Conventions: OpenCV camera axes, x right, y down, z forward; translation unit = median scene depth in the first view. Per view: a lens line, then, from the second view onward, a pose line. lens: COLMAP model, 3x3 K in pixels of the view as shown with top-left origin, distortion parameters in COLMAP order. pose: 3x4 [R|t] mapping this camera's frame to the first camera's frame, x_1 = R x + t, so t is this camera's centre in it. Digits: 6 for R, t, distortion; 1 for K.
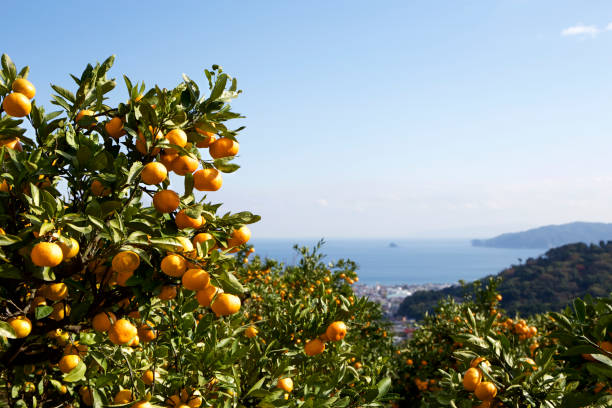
lens RADIAL K [[1015.4, 0, 305.7], [0, 1015.4, 204.4], [0, 0, 1]] dist [0.082393, 0.000000]
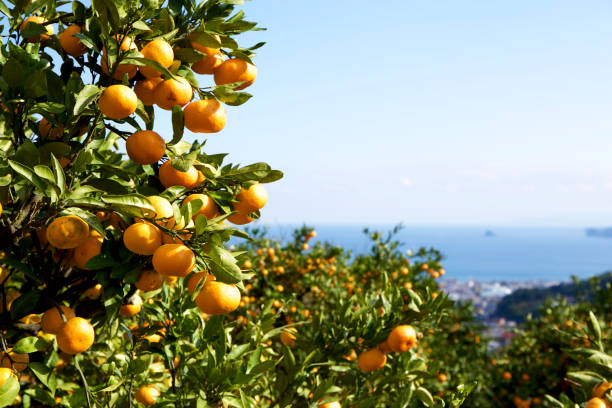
lens RADIAL K [[1097.2, 0, 278.5], [0, 1097.2, 207.8], [0, 0, 1]] dist [0.085130, 0.000000]
pose [[0.994260, 0.010677, -0.106458, 0.027841], [-0.009205, 0.999855, 0.014311, 0.022841], [0.106596, -0.013249, 0.994214, 0.233782]]
